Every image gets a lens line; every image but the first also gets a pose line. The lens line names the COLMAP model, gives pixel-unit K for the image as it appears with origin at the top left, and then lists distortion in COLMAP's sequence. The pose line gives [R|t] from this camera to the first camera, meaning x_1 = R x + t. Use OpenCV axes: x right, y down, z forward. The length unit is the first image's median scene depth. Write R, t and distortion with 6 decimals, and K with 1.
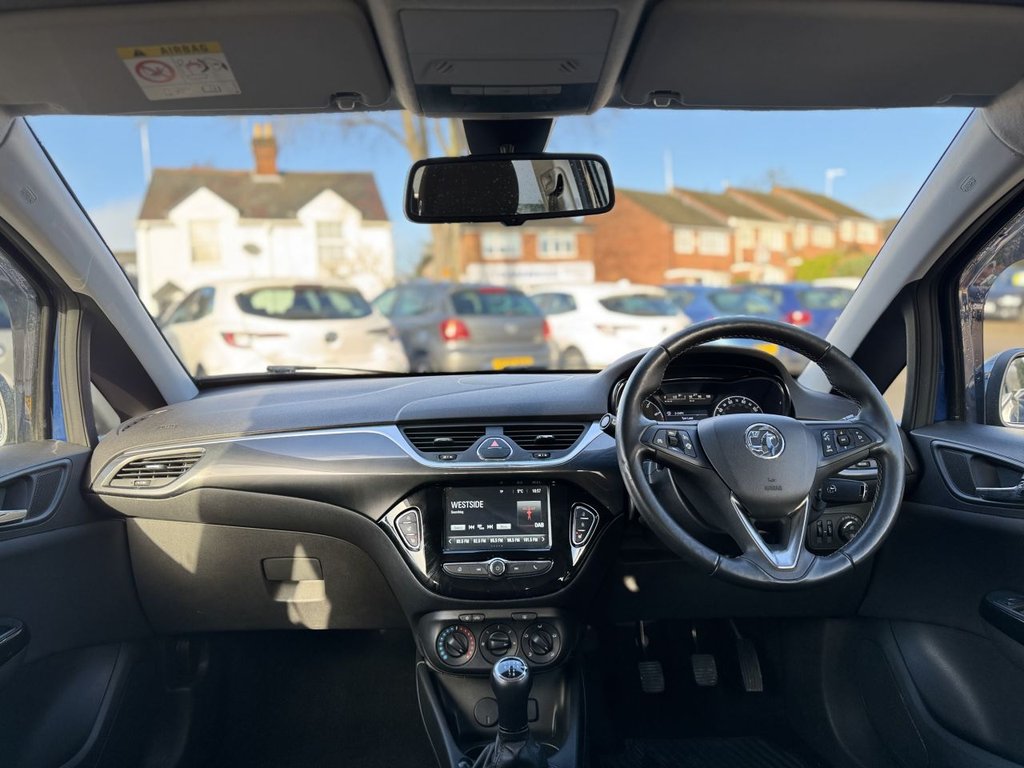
lens RADIAL K [[754.3, 0, 512.0], [0, 754.3, 384.0], [0, 0, 1]] dist [0.009659, -0.004637]
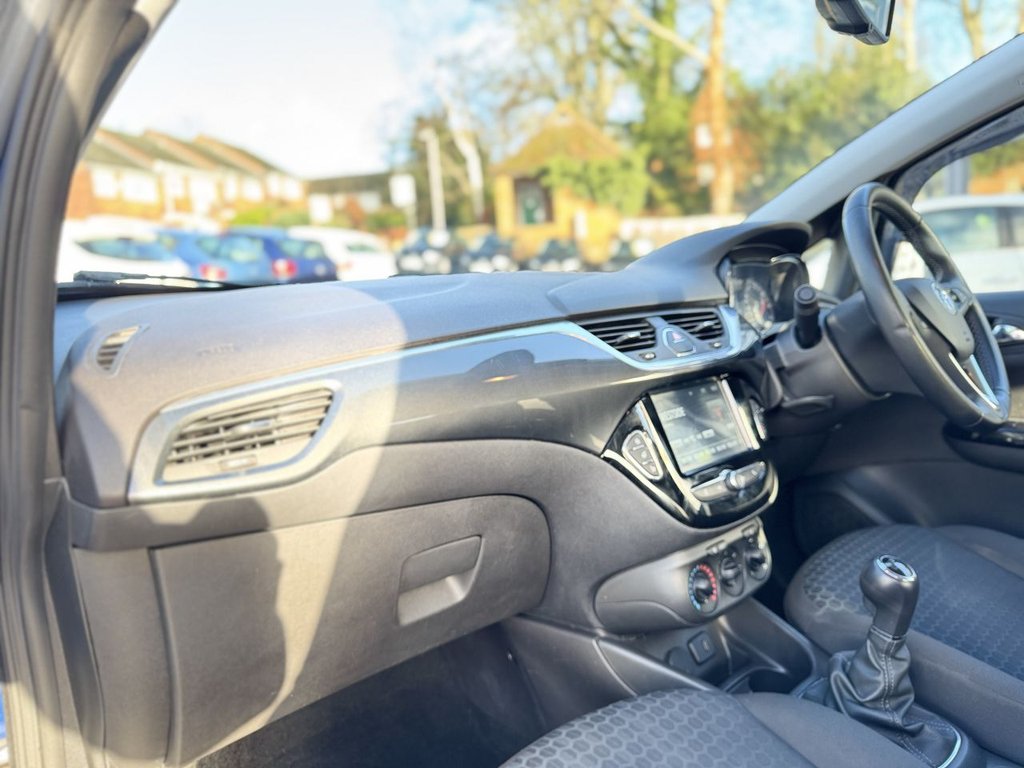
lens RADIAL K [[754.3, 0, 512.0], [0, 754.3, 384.0], [0, 0, 1]] dist [0.009659, -0.004637]
pose [[0.740155, -0.106630, 0.663928, -0.698546], [0.069232, 0.994184, 0.082491, 0.054048], [-0.668863, -0.015091, 0.743233, 0.534585]]
